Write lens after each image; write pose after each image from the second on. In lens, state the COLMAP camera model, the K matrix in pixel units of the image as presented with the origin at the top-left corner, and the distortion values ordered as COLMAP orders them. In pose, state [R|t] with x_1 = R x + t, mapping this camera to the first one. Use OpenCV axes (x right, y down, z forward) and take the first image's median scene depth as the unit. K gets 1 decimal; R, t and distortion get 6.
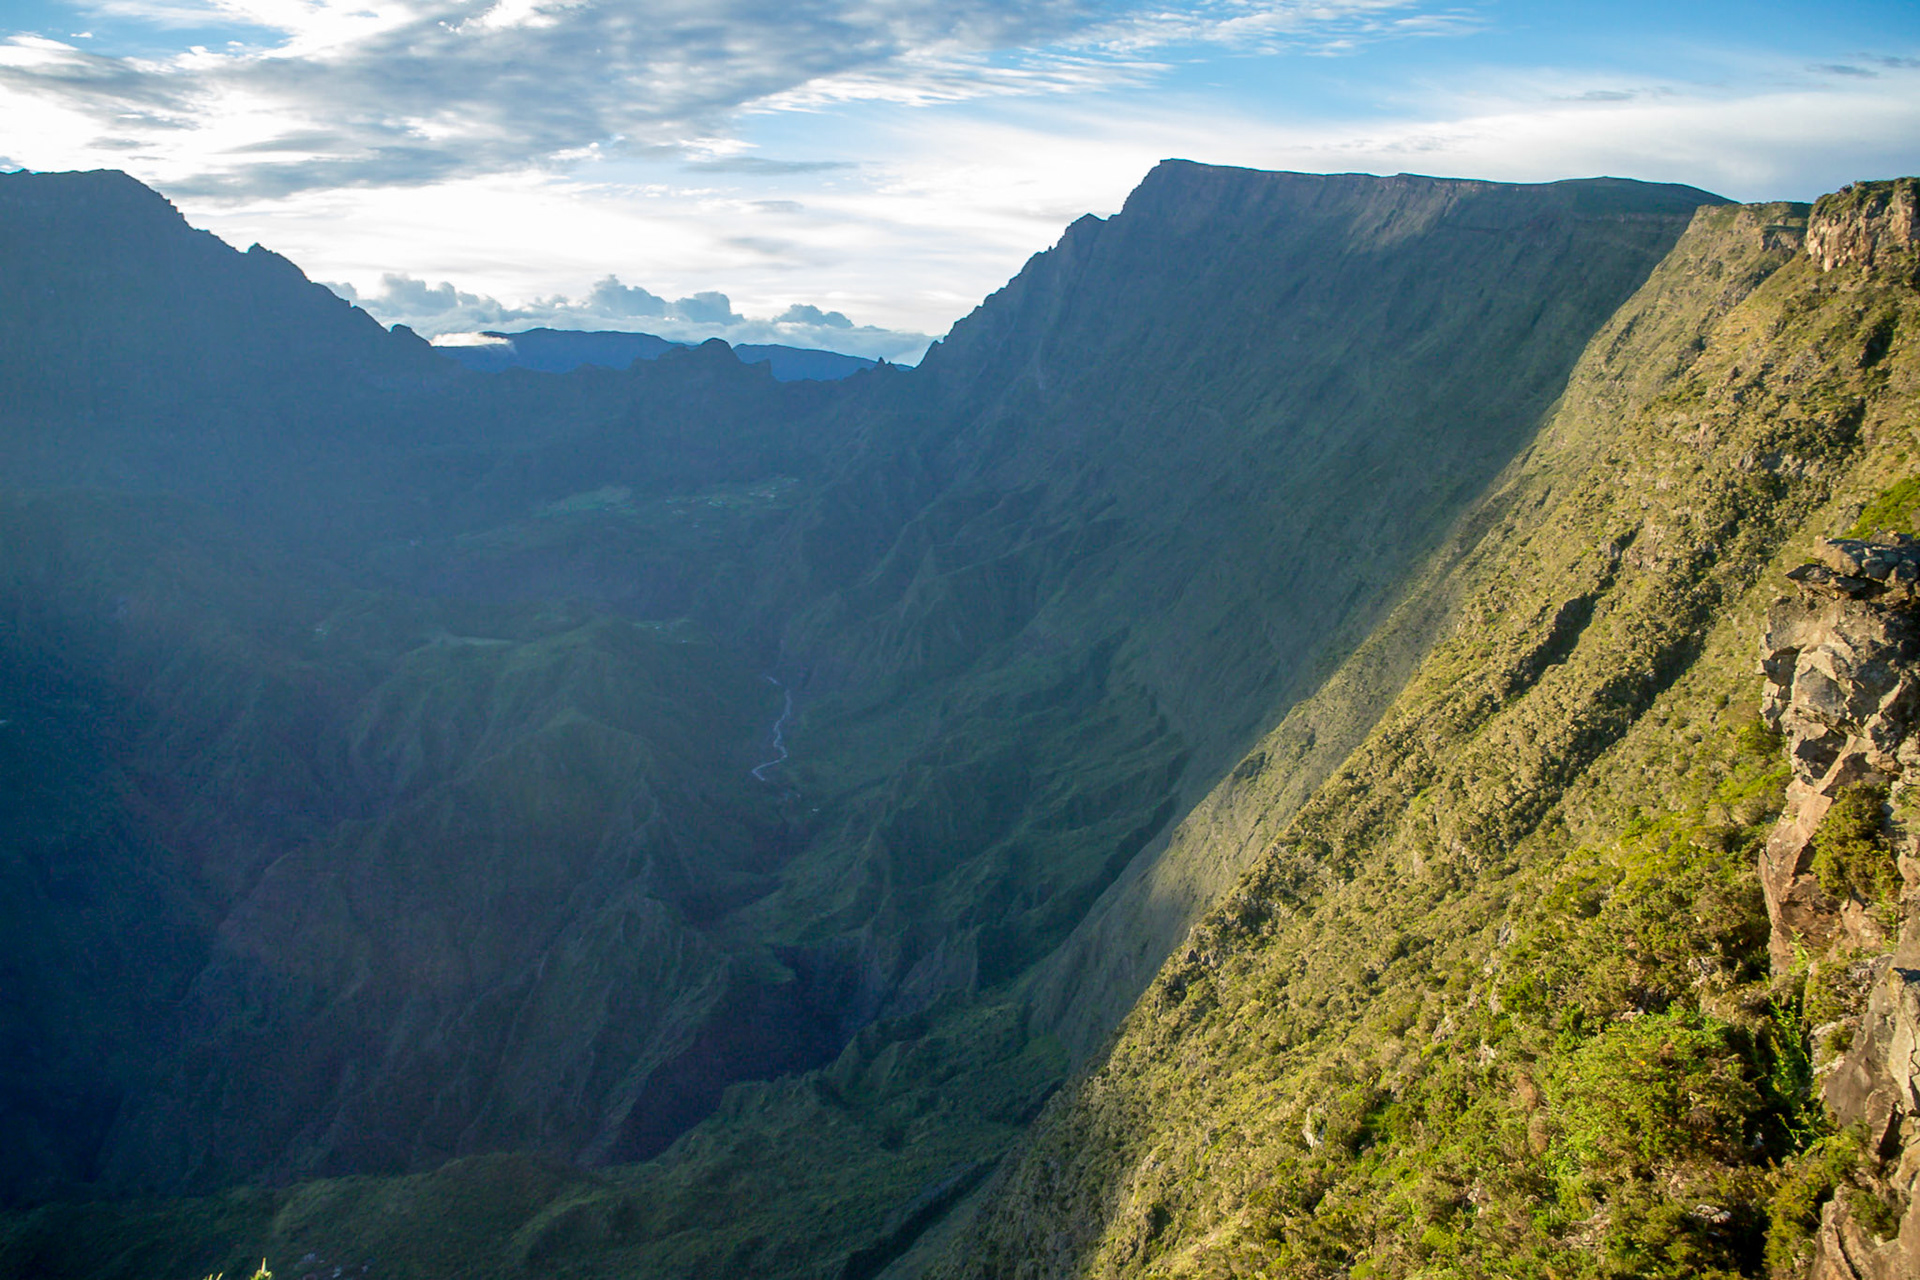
lens RADIAL K [[8465.7, 0, 960.1], [0, 8465.7, 639.5], [0, 0, 1]] dist [-0.531022, 0.000000]
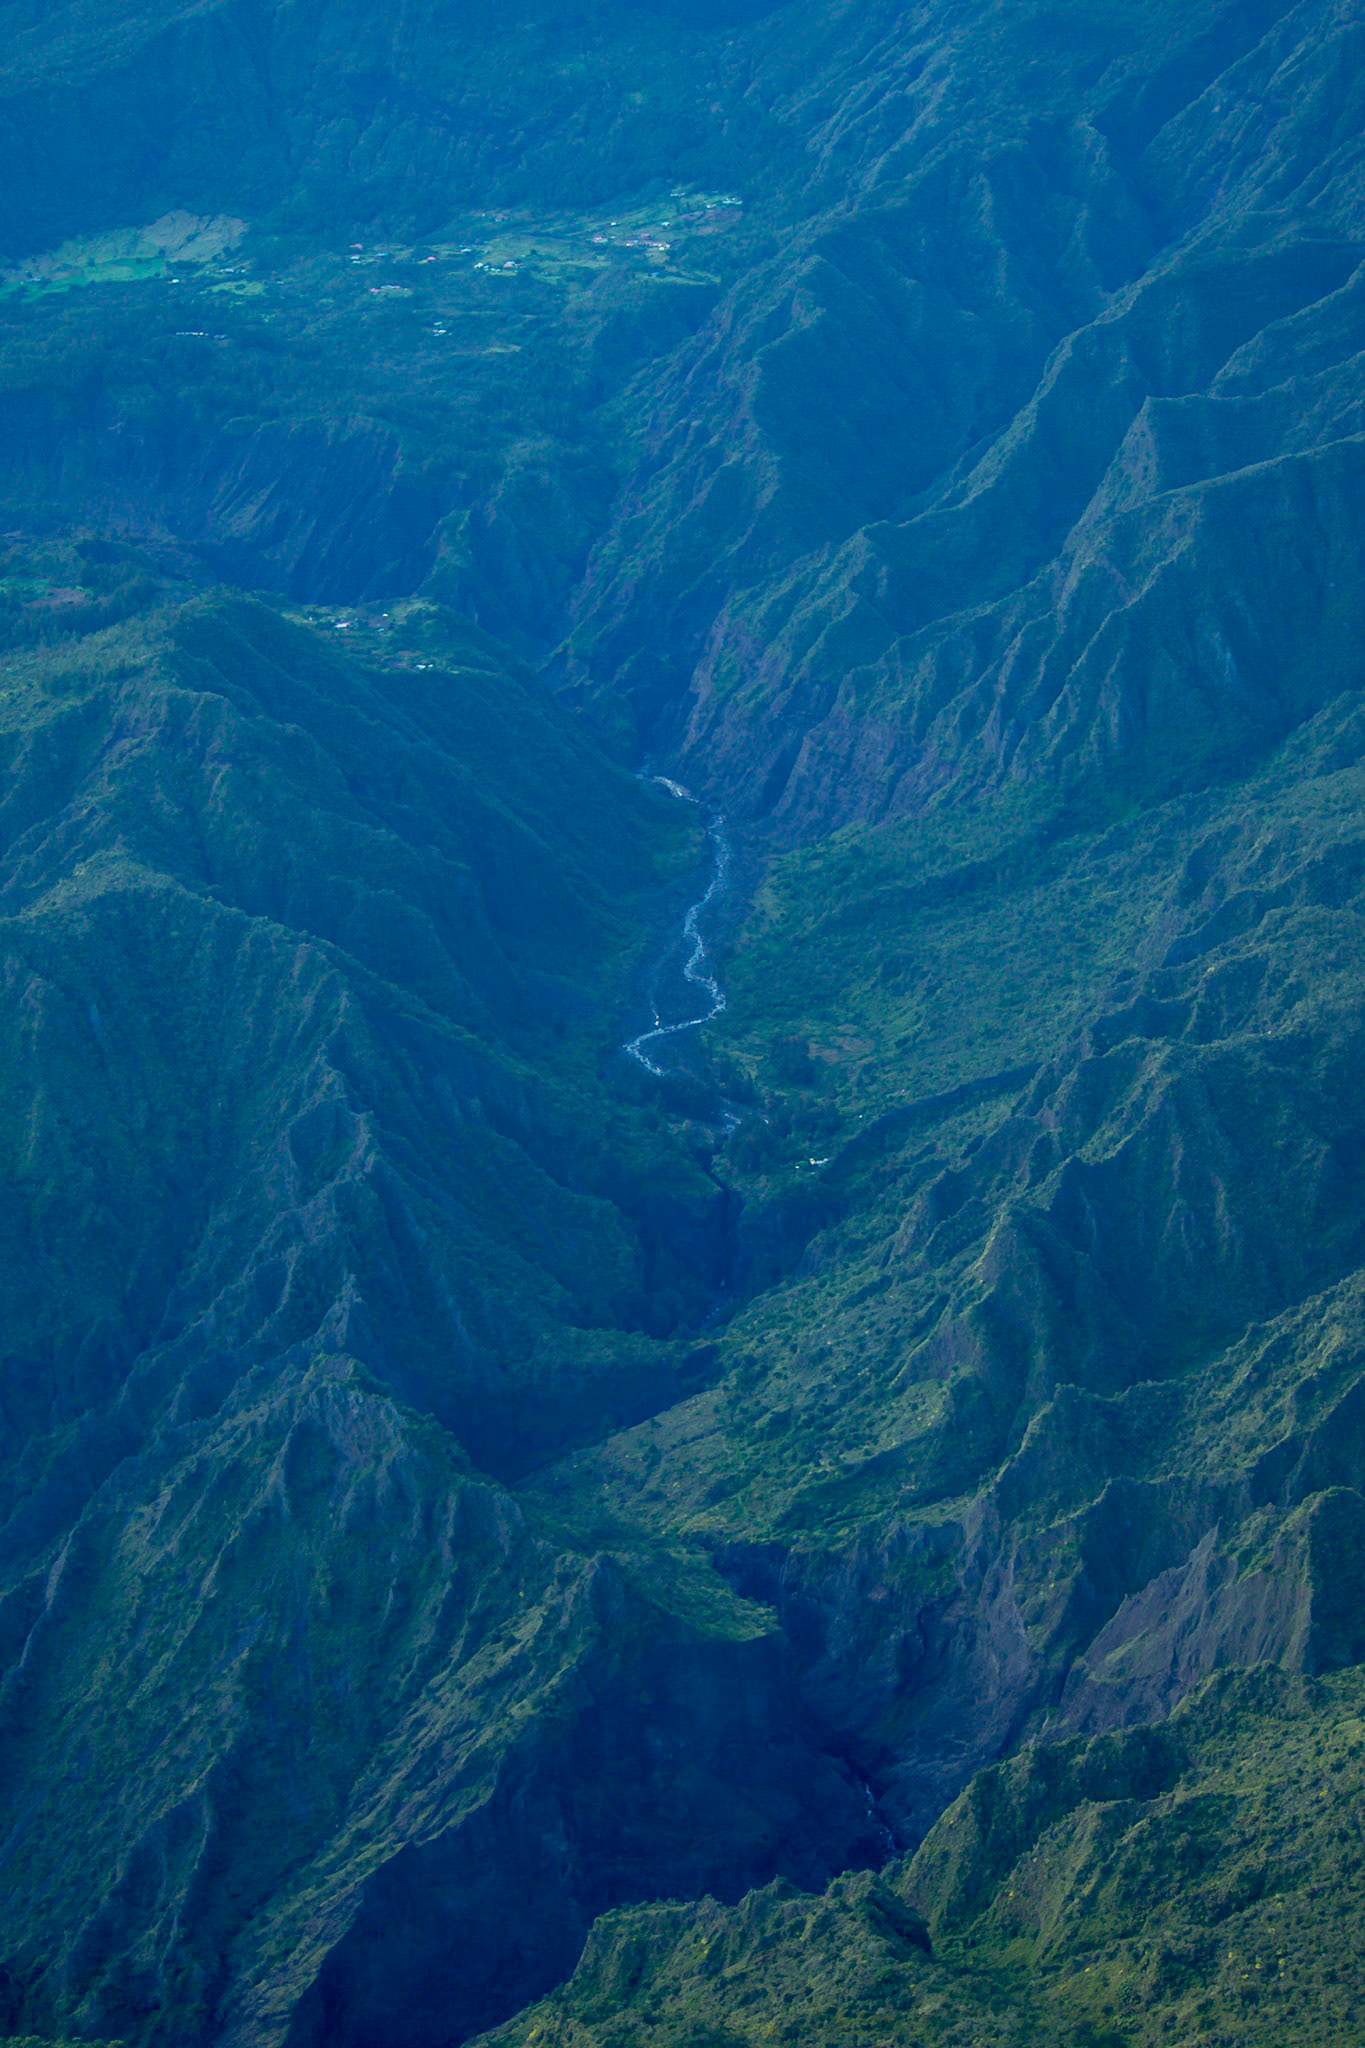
lens RADIAL K [[9030.1, 0, 682.3], [0, 9030.1, 1023.6], [0, 0, 1]] dist [-0.531022, 0.000000]
pose [[0.973096, 0.033303, -0.227982, 0.060630], [-0.014106, 0.996254, 0.085322, -0.016519], [0.229970, -0.079810, 0.969920, 0.642151]]
